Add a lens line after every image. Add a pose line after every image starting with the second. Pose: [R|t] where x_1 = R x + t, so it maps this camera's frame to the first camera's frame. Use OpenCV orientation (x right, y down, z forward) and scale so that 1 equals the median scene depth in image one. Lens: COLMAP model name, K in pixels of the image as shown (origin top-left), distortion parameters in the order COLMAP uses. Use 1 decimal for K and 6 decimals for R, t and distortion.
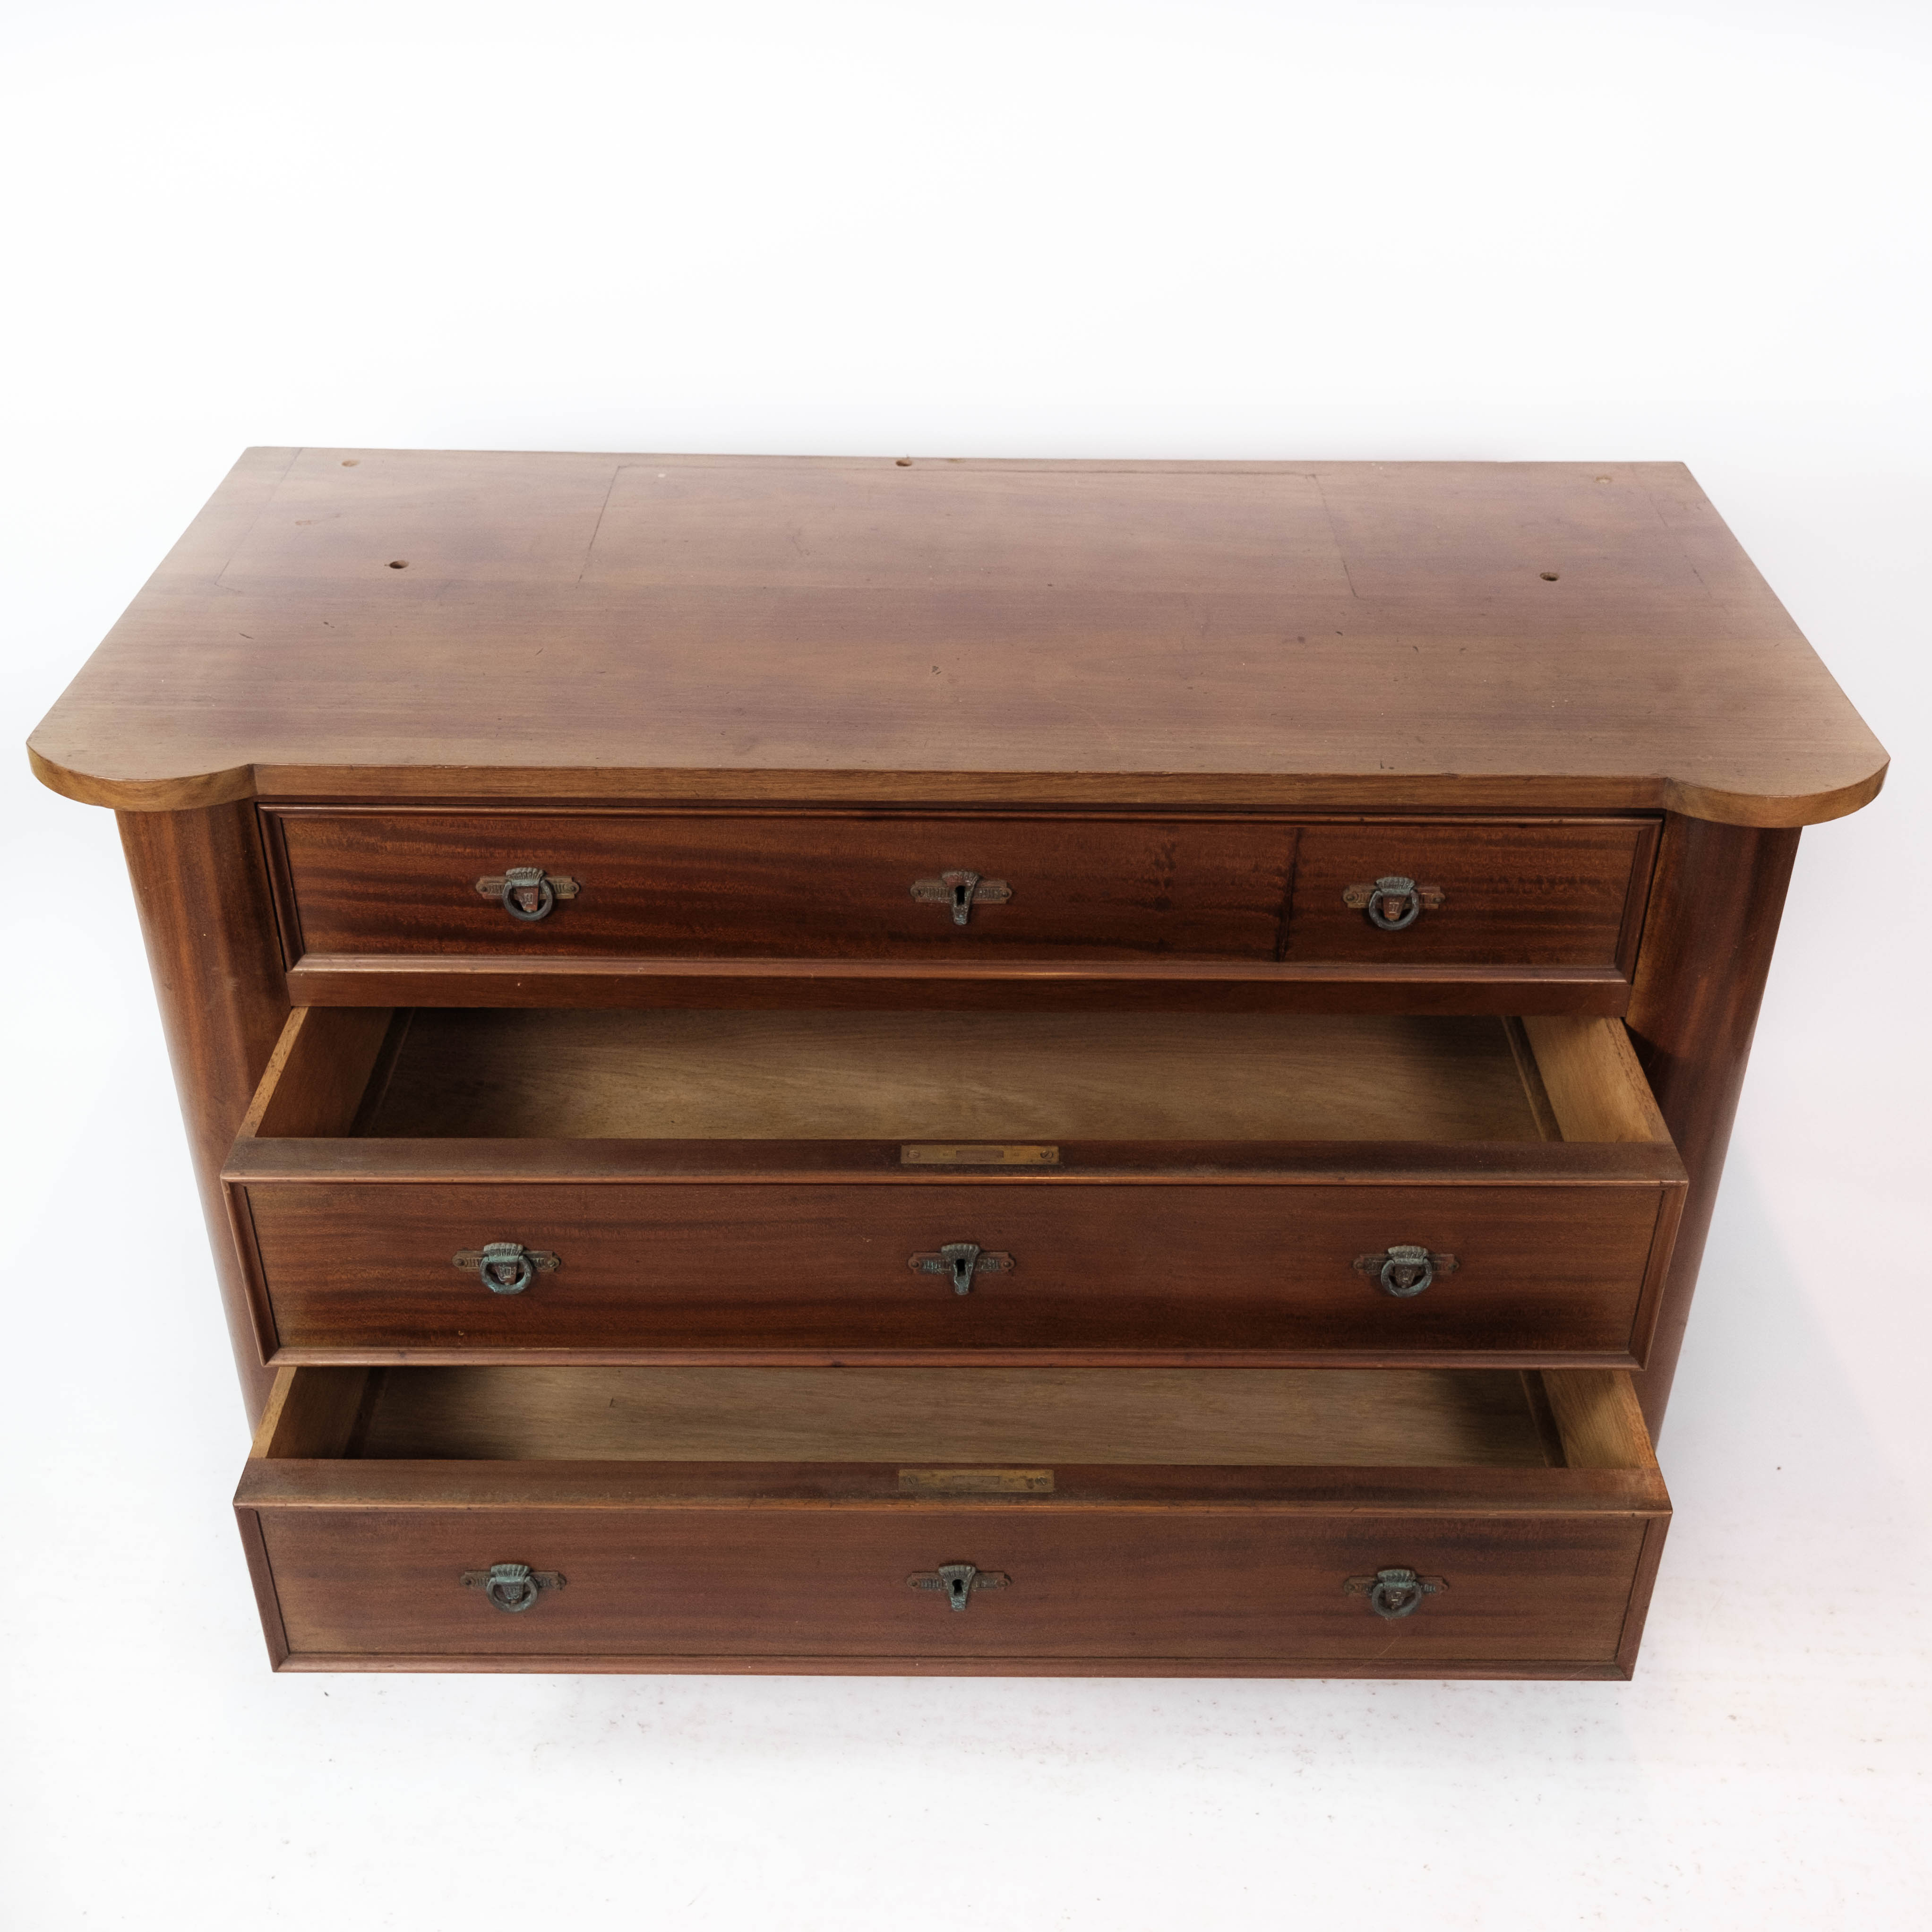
lens RADIAL K [[2264.3, 0, 989.9], [0, 2264.3, 877.4], [0, 0, 1]] dist [0.027551, 0.000000]
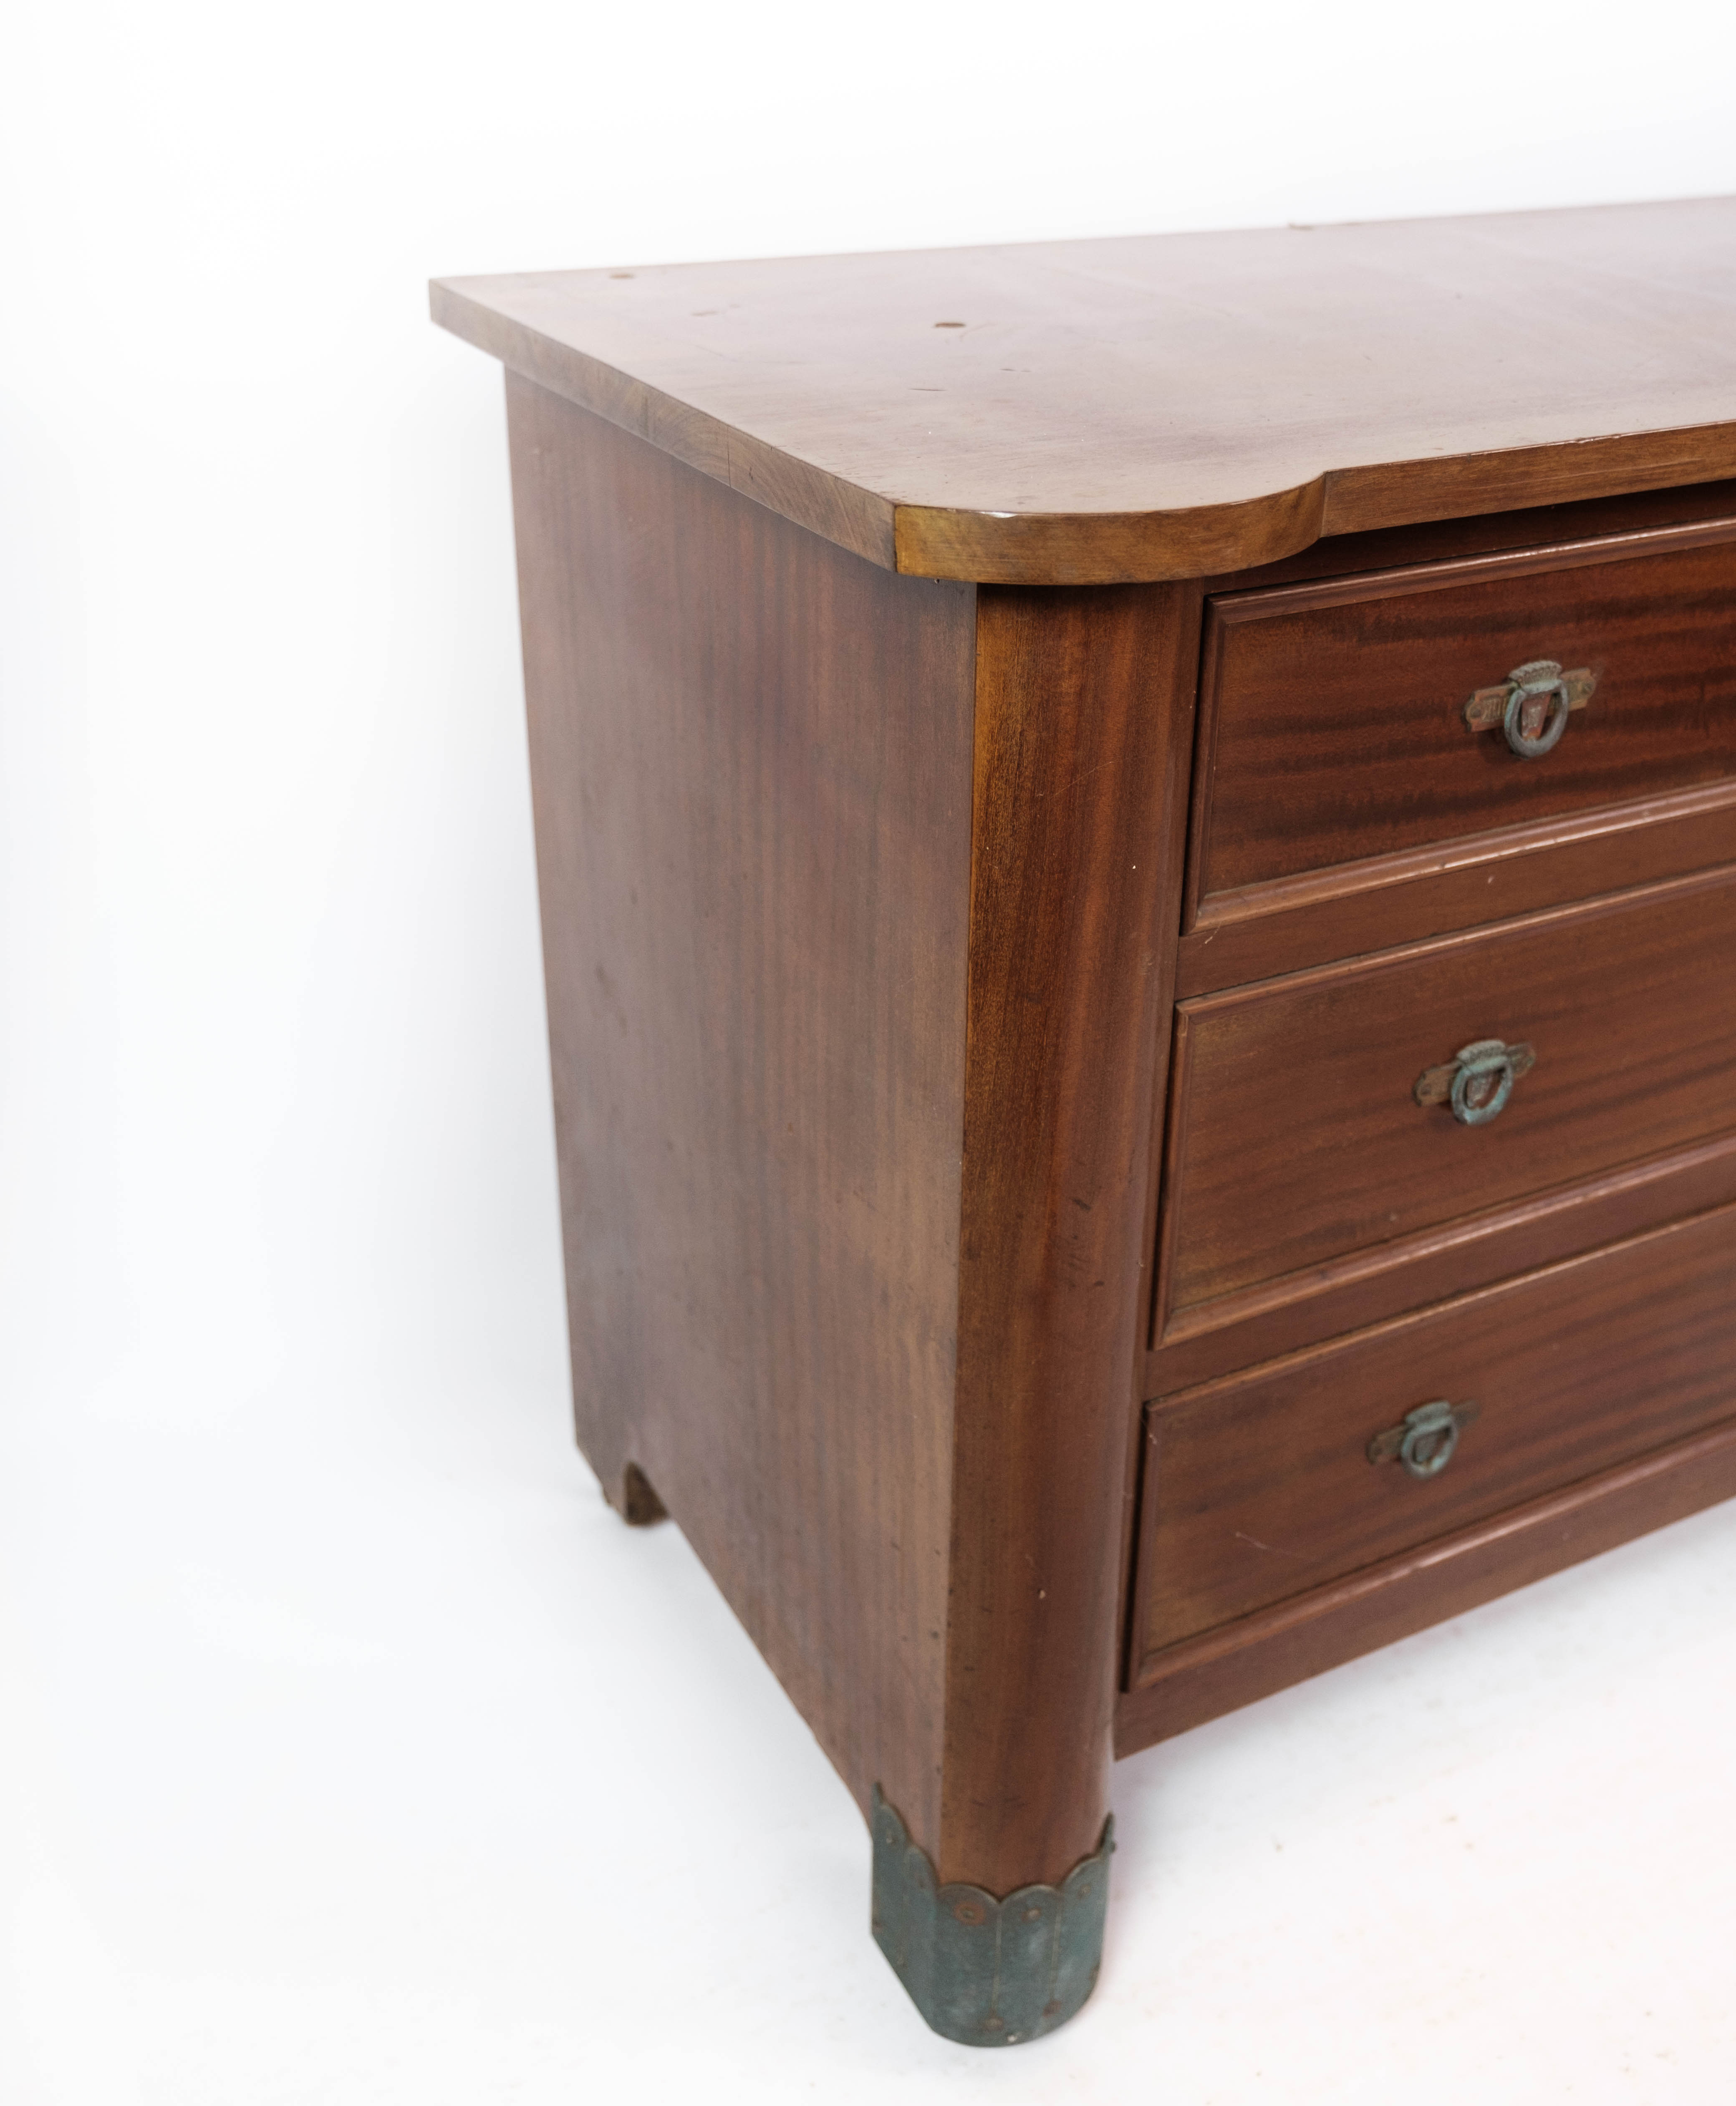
lens RADIAL K [[2116.7, 0, 888.0], [0, 2116.7, 941.2], [0, 0, 1]] dist [0.004336, 0.000000]
pose [[0.884571, -0.206696, 0.418104, -0.603363], [0.249707, 0.967017, -0.050238, 0.052448], [-0.393930, 0.148842, 0.907009, 0.562956]]
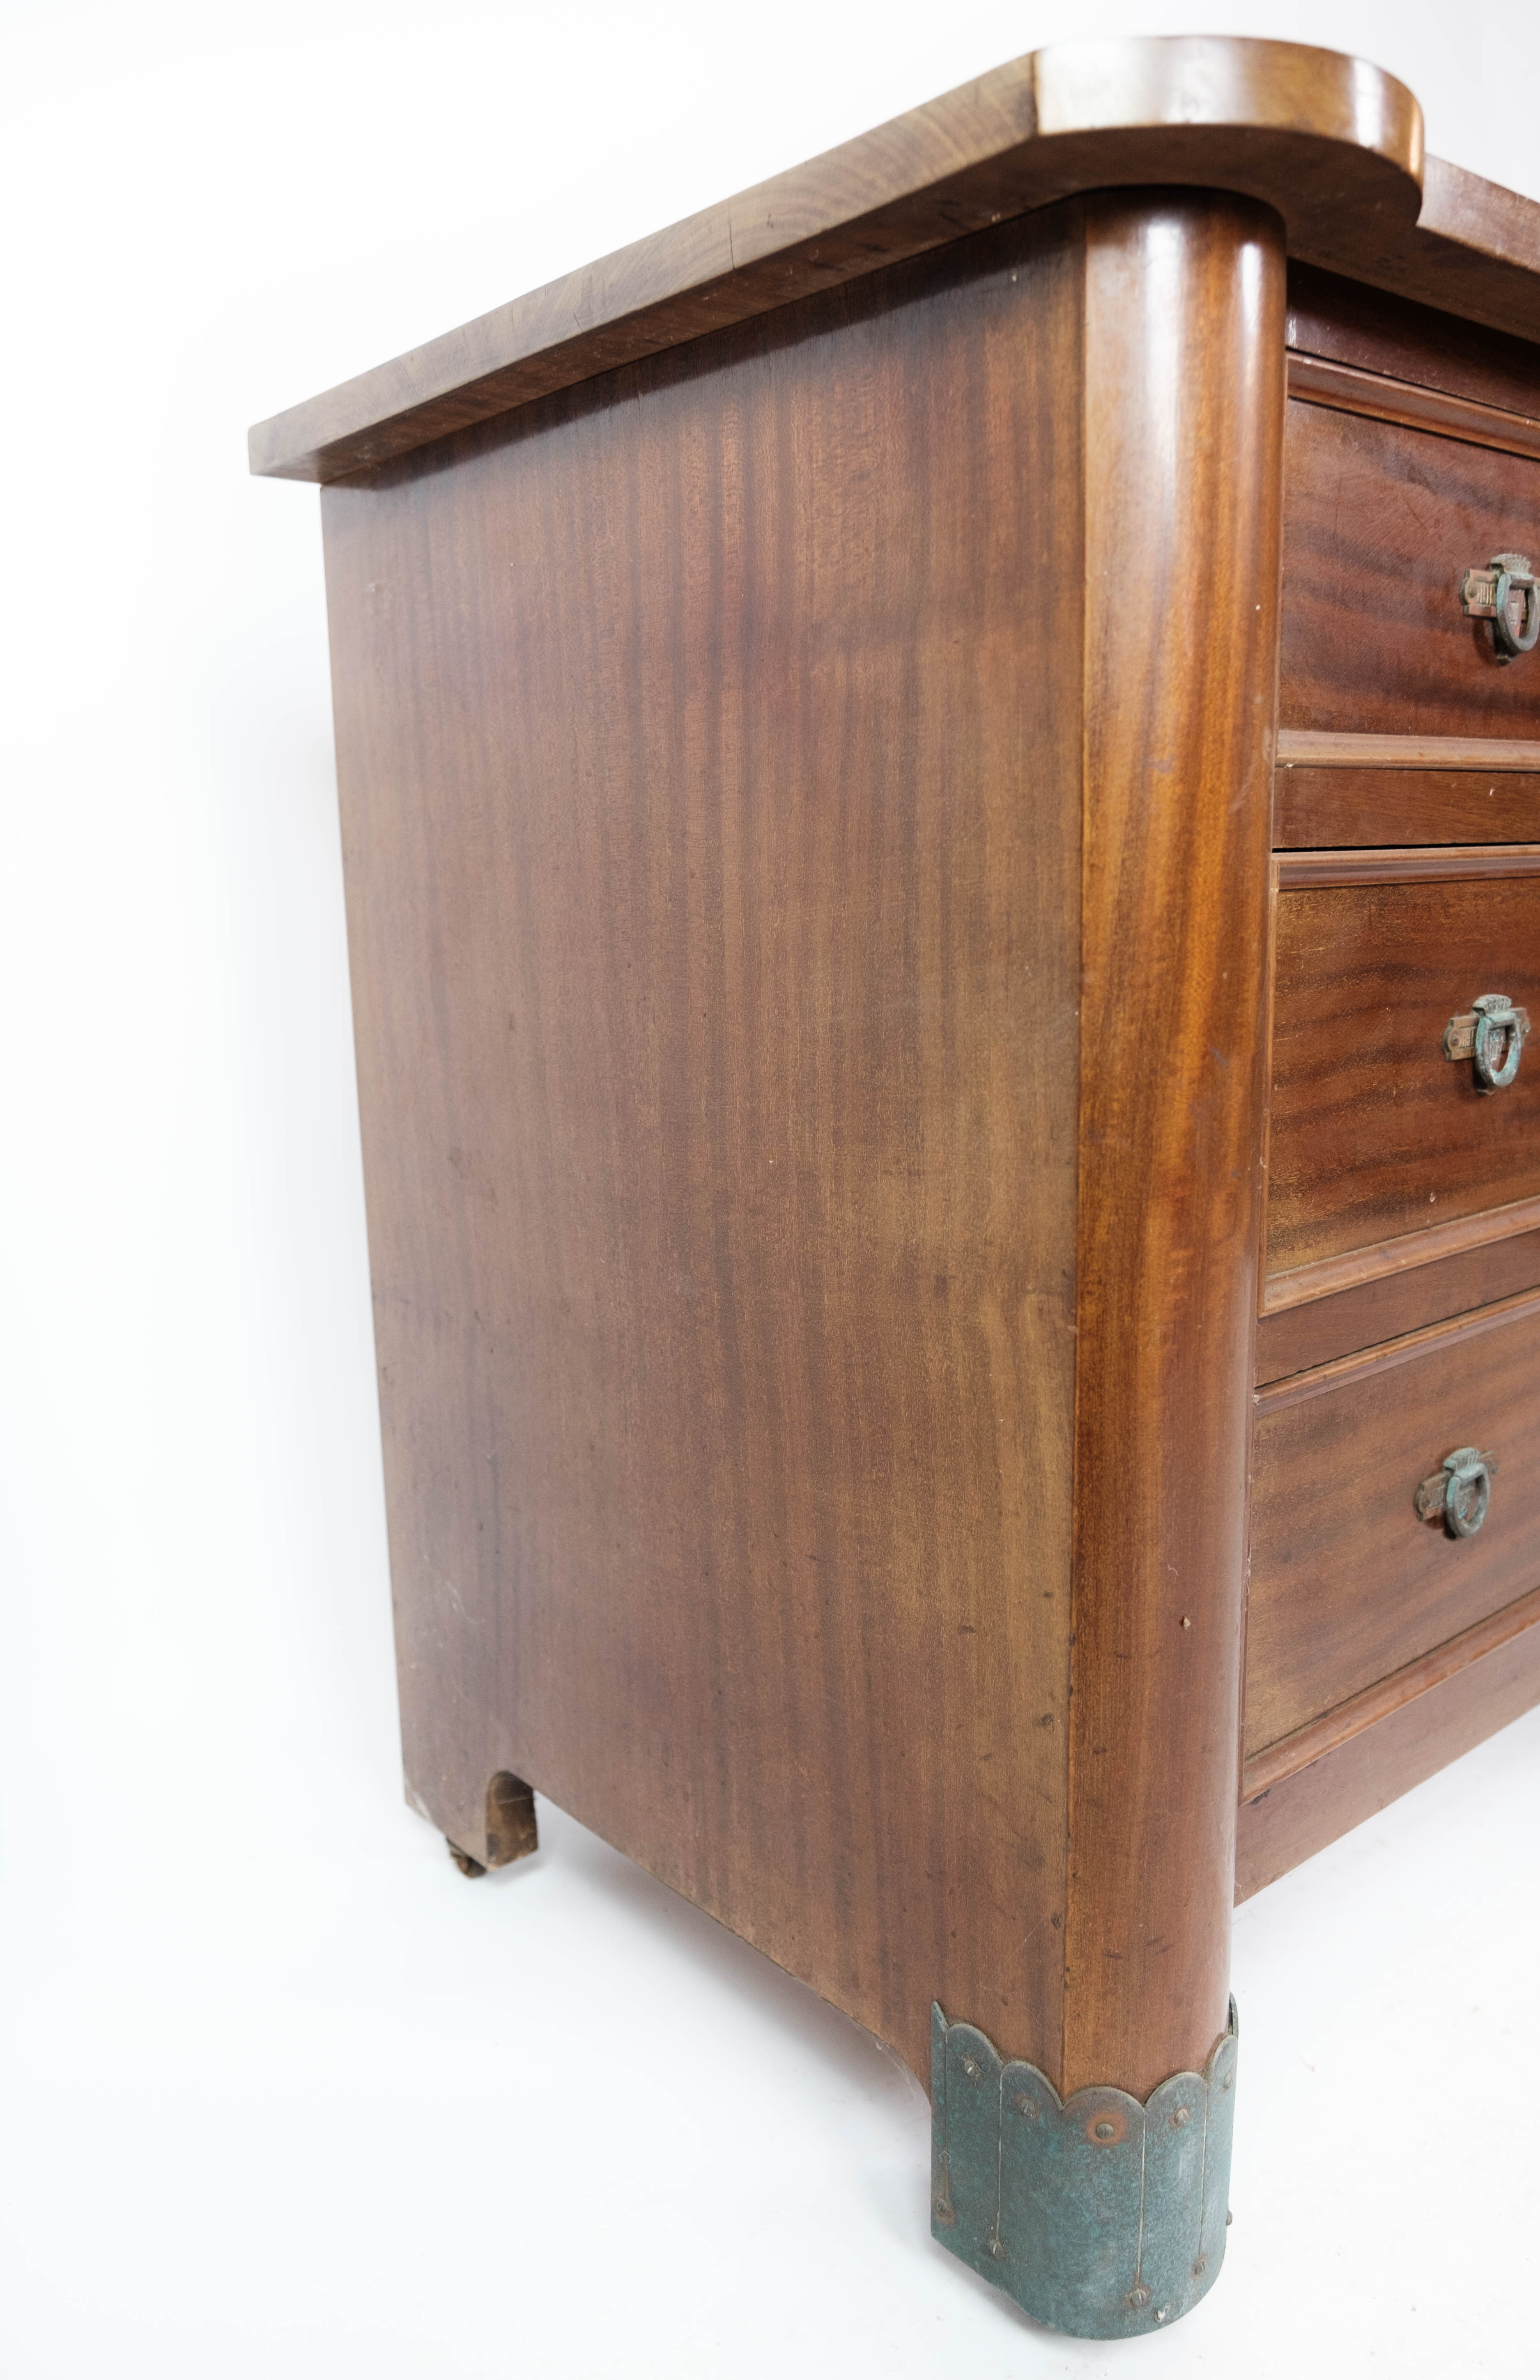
lens RADIAL K [[1723.4, 0, 733.1], [0, 1723.4, 1190.2], [0, 0, 1]] dist [-0.012650, 0.000868]
pose [[0.772413, -0.152127, 0.616632, -0.657219], [0.366748, 0.899498, -0.237487, 0.175503], [-0.518531, 0.409587, 0.750576, 0.829623]]
